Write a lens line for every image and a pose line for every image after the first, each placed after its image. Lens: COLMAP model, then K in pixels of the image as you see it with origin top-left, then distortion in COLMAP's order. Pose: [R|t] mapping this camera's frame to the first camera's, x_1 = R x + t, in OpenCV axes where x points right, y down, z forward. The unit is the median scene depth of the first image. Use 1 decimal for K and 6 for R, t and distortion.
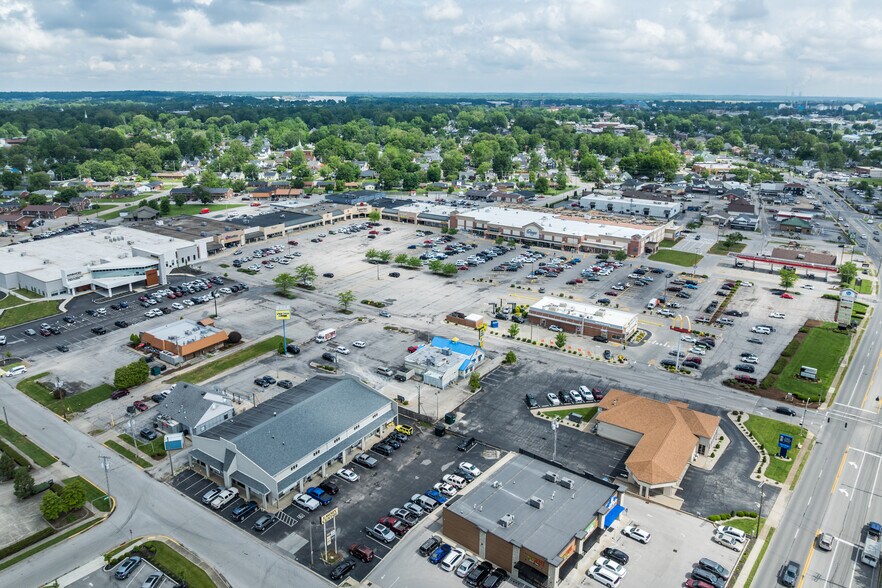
lens RADIAL K [[676.3, 0, 443.9], [0, 676.3, 291.5], [0, 0, 1]] dist [-0.018834, 0.002121]
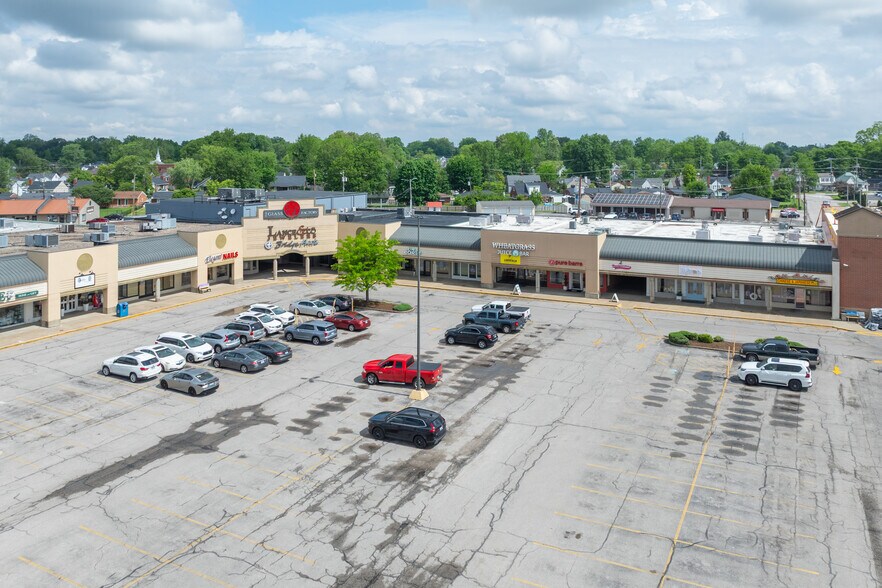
lens RADIAL K [[676.3, 0, 442.5], [0, 676.3, 292.6], [0, 0, 1]] dist [-0.018834, 0.002121]
pose [[0.992072, -0.034098, 0.120959, -0.153332], [0.047079, 0.993236, -0.106137, -0.121700], [-0.116522, 0.110991, 0.986967, 1.206300]]
